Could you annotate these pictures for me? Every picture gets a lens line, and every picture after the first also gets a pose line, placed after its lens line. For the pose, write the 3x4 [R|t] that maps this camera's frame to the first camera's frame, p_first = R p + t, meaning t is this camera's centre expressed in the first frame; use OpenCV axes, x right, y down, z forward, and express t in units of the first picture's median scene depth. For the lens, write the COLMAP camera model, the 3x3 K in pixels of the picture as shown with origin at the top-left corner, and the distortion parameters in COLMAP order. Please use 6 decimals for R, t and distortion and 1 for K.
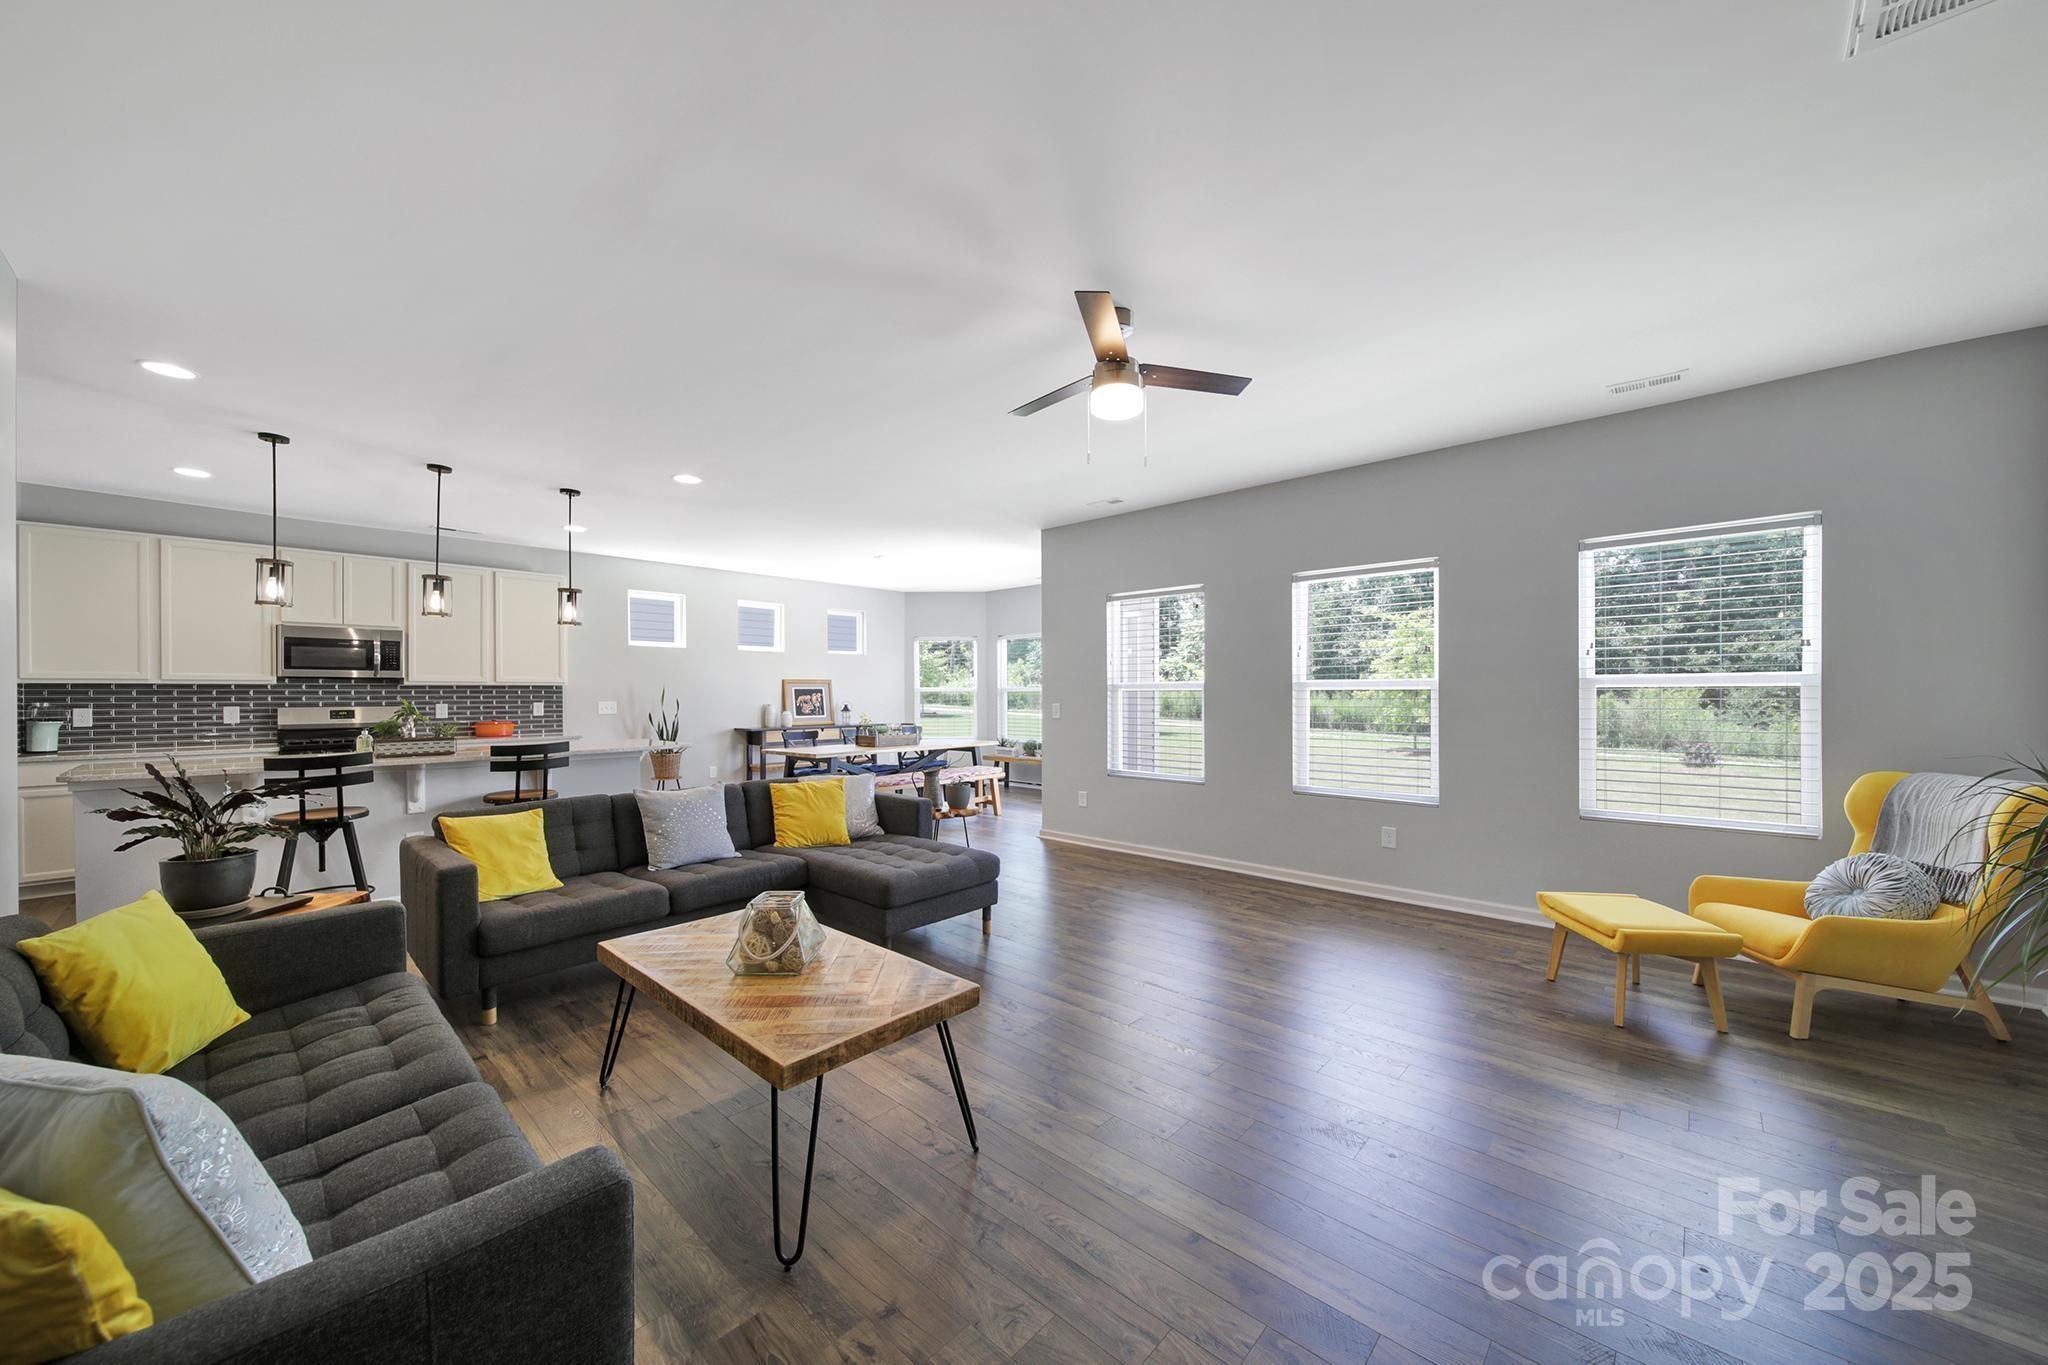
lens RADIAL K [[718.5, 0, 1018.2], [0, 718.5, 694.9], [0, 0, 1]] dist [-0.002382, -0.000537]
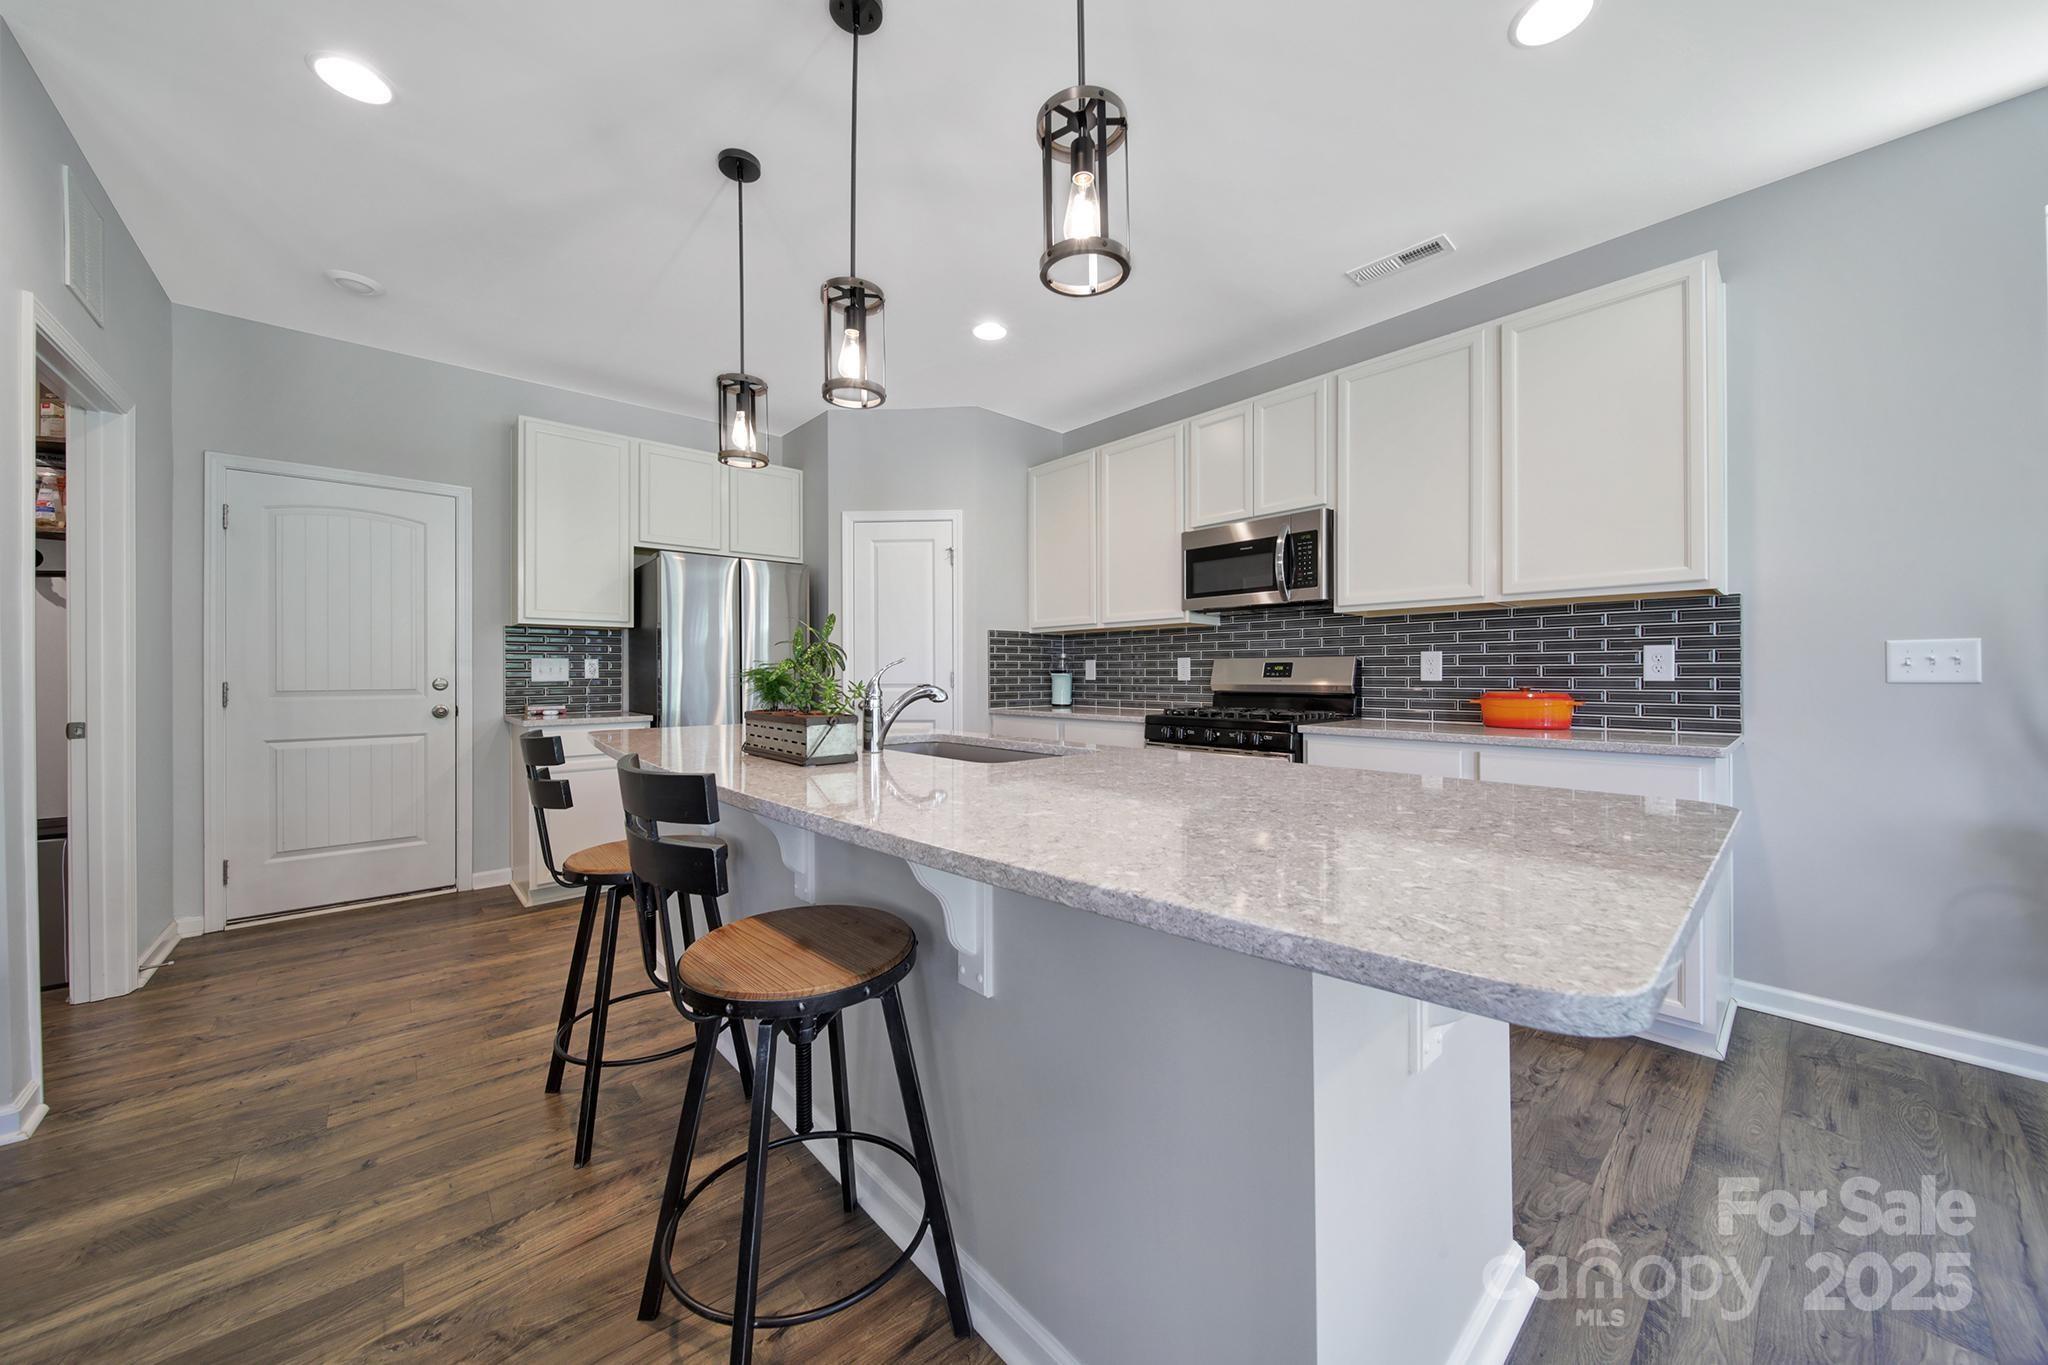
lens RADIAL K [[718.5, 0, 1028.3], [0, 718.5, 673.5], [0, 0, 1]] dist [-0.002382, -0.000537]
pose [[-0.079283, 0.006661, -0.996830, -0.301173], [0.005520, 0.999965, 0.006243, 0.023110], [0.996837, -0.005007, -0.079317, 0.767145]]
